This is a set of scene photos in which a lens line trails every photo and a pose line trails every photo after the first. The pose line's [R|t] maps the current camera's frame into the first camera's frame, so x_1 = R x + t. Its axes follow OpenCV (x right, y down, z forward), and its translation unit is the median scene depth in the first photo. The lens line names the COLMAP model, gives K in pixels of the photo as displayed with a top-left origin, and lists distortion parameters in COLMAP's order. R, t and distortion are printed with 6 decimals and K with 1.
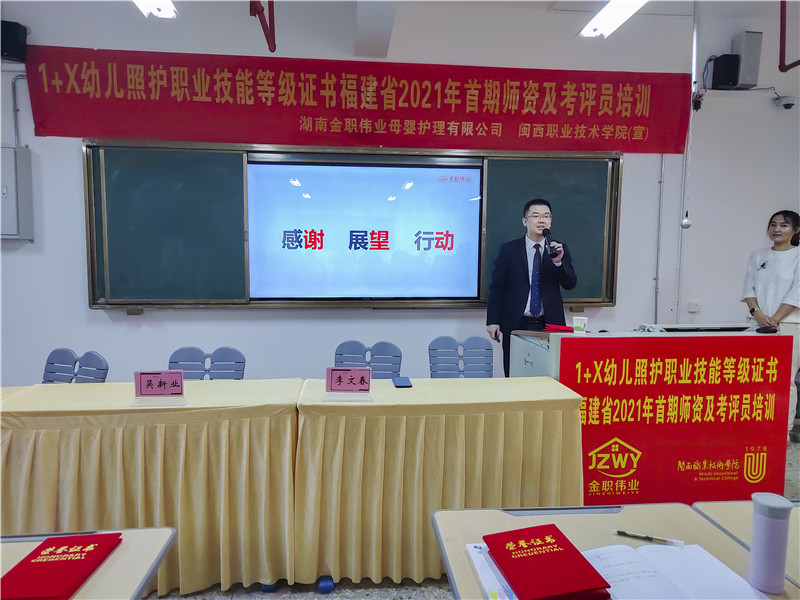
lens RADIAL K [[536.9, 0, 397.9], [0, 536.9, 299.8], [0, 0, 1]] dist [0.042309, -0.033390]
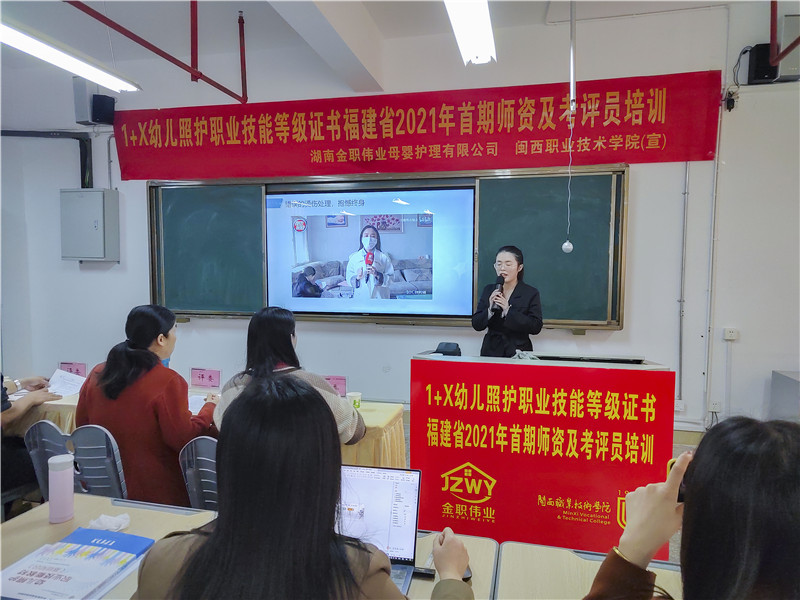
lens RADIAL K [[536.9, 0, 400.1], [0, 536.9, 299.6], [0, 0, 1]] dist [0.042309, -0.033390]
pose [[0.947198, 0.019622, -0.320050, 0.366408], [-0.025714, 0.999559, -0.014820, -0.017792], [0.319618, 0.022268, 0.947285, 0.003765]]
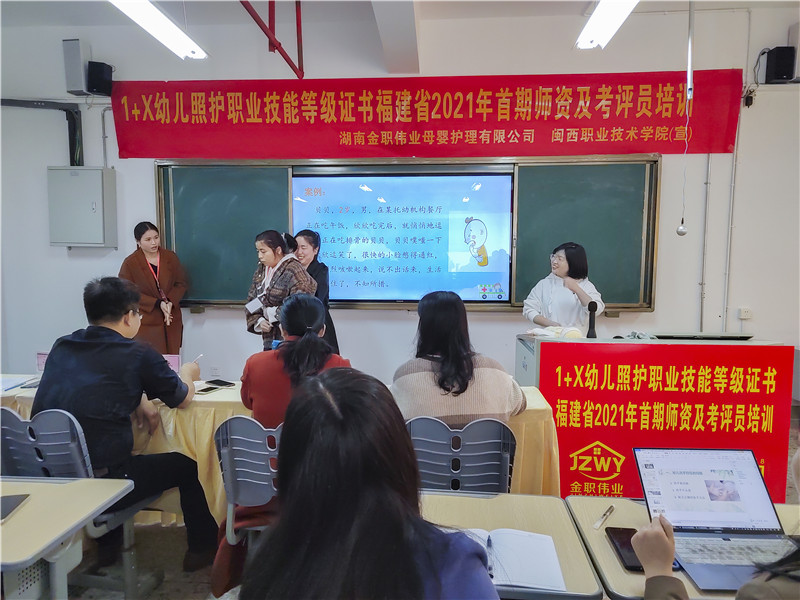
lens RADIAL K [[536.9, 0, 399.0], [0, 536.9, 299.3], [0, 0, 1]] dist [0.042309, -0.033390]
pose [[0.985605, 0.011392, -0.168681, 0.123520], [-0.011345, 0.999935, 0.001240, -0.006778], [0.168684, 0.000691, 0.985670, -0.045850]]
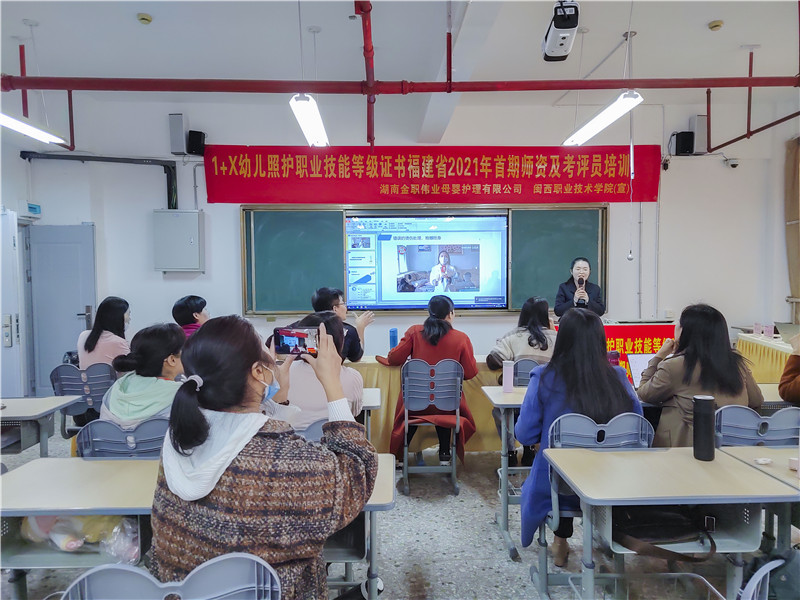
lens RADIAL K [[536.9, 0, 398.2], [0, 536.9, 297.3], [0, 0, 1]] dist [0.042309, -0.033390]
pose [[0.997800, -0.010883, -0.065390, -0.042801], [0.007971, 0.998972, -0.044620, 0.030813], [0.065808, 0.044001, 0.996862, -0.441045]]
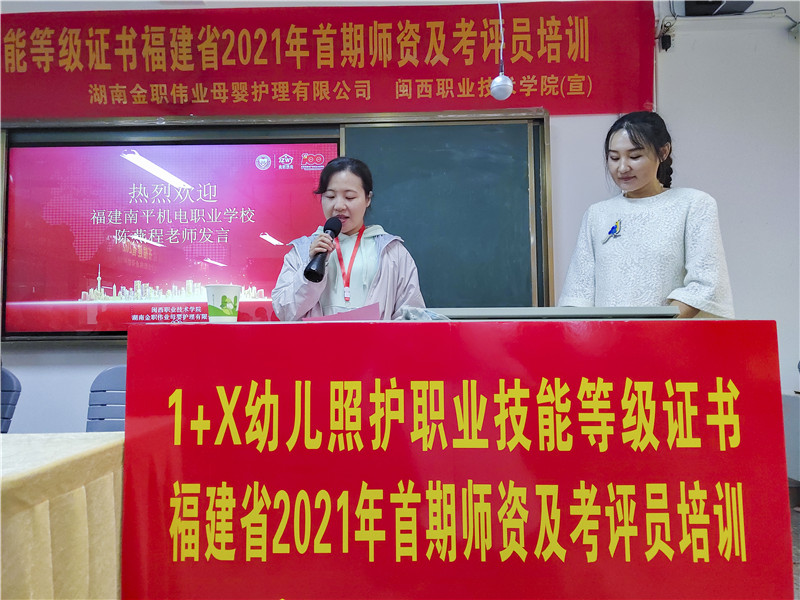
lens RADIAL K [[536.9, 0, 397.6], [0, 536.9, 299.7], [0, 0, 1]] dist [0.042309, -0.033390]
pose [[0.991878, -0.024483, -0.124816, 0.326448], [0.004695, 0.987679, -0.156423, 0.068452], [0.127108, 0.154566, 0.979772, 0.379630]]
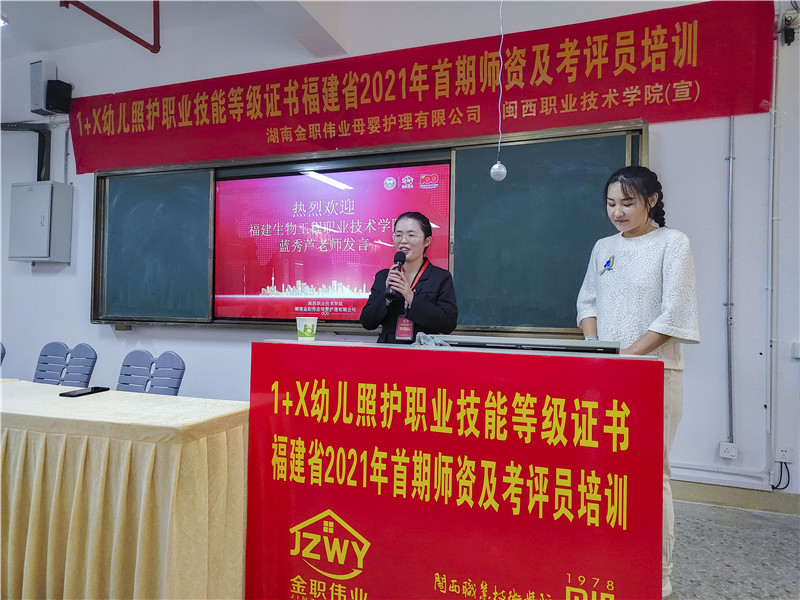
lens RADIAL K [[536.9, 0, 401.5], [0, 536.9, 300.5], [0, 0, 1]] dist [0.042309, -0.033390]
pose [[0.902896, 0.003716, -0.429843, 0.456209], [-0.049220, 0.994279, -0.094794, 0.043513], [0.427032, 0.106746, 0.897914, 0.278657]]
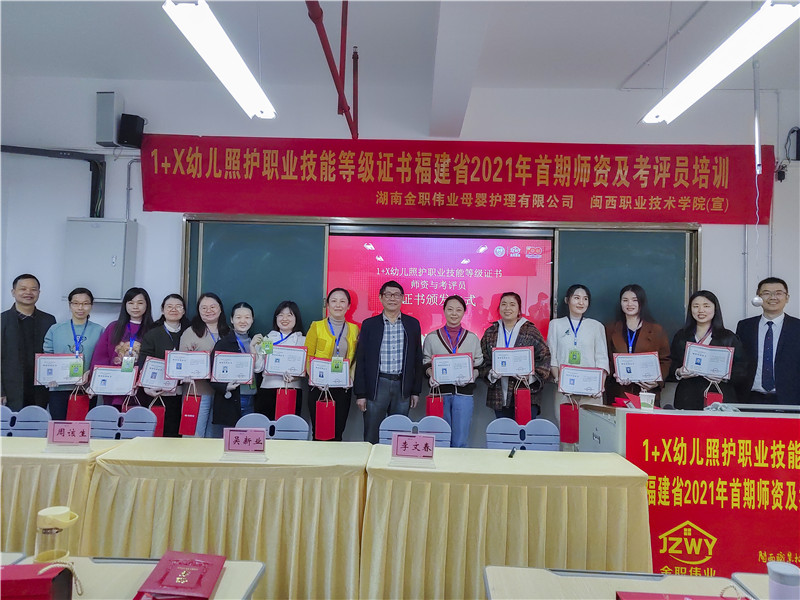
lens RADIAL K [[569.6, 0, 403.3], [0, 569.6, 294.2], [0, 0, 1]] dist [0.042622, -0.034936]
pose [[0.992448, 0.014474, -0.121805, 0.010151], [-0.029128, 0.992418, -0.119405, -0.006129], [0.119154, 0.122052, 0.985346, -0.077812]]
